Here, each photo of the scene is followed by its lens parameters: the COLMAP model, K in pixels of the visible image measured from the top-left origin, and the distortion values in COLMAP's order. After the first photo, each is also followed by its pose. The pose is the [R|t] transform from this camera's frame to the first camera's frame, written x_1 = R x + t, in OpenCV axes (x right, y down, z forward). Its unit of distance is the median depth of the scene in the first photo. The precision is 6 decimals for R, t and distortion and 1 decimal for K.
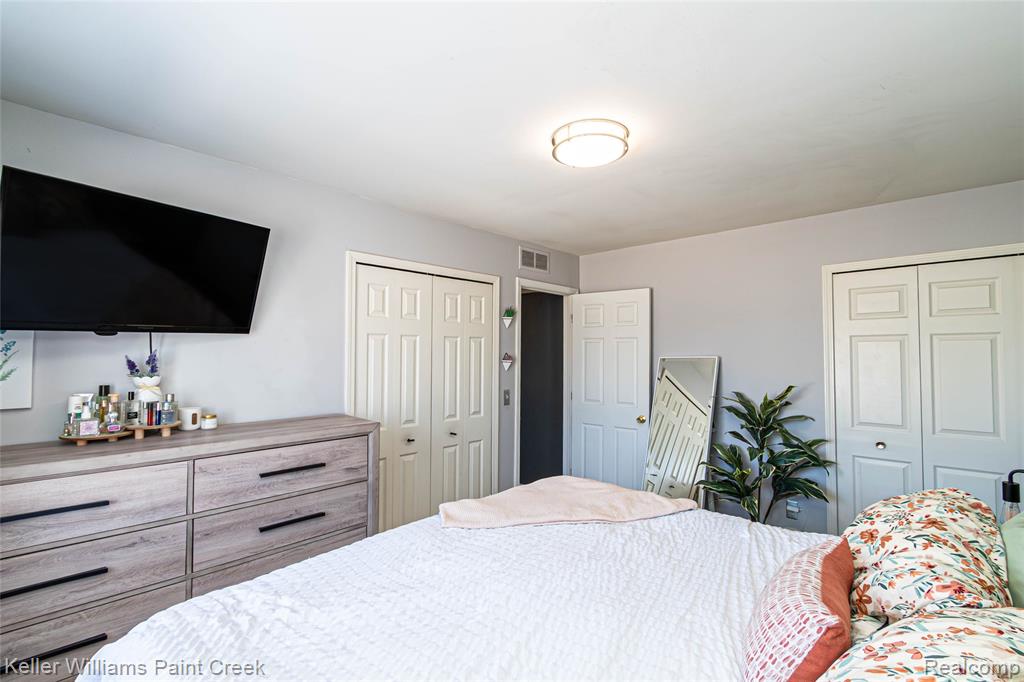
lens RADIAL K [[464.1, 0, 512.8], [0, 464.1, 338.3], [0, 0, 1]] dist [0.000604, -0.000192]
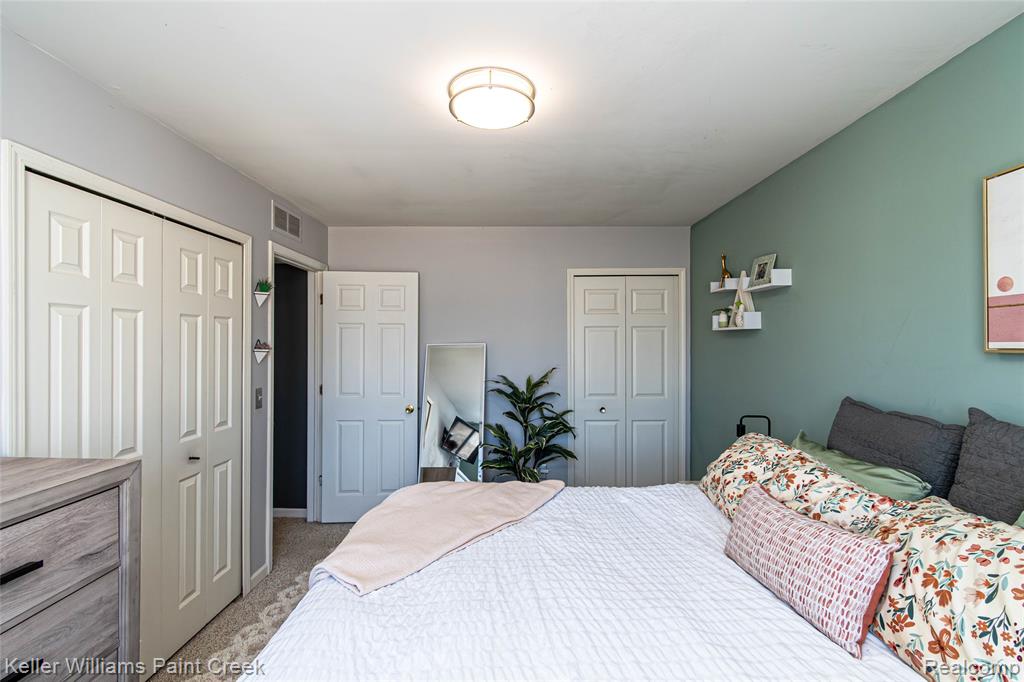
lens RADIAL K [[453.9, 0, 514.9], [0, 453.9, 339.8], [0, 0, 1]] dist [0.001374, -0.000165]
pose [[0.736166, 0.001202, 0.676800, -0.241317], [-0.021595, 0.999531, 0.021715, 0.008195], [-0.676456, -0.030602, 0.735847, 0.206514]]
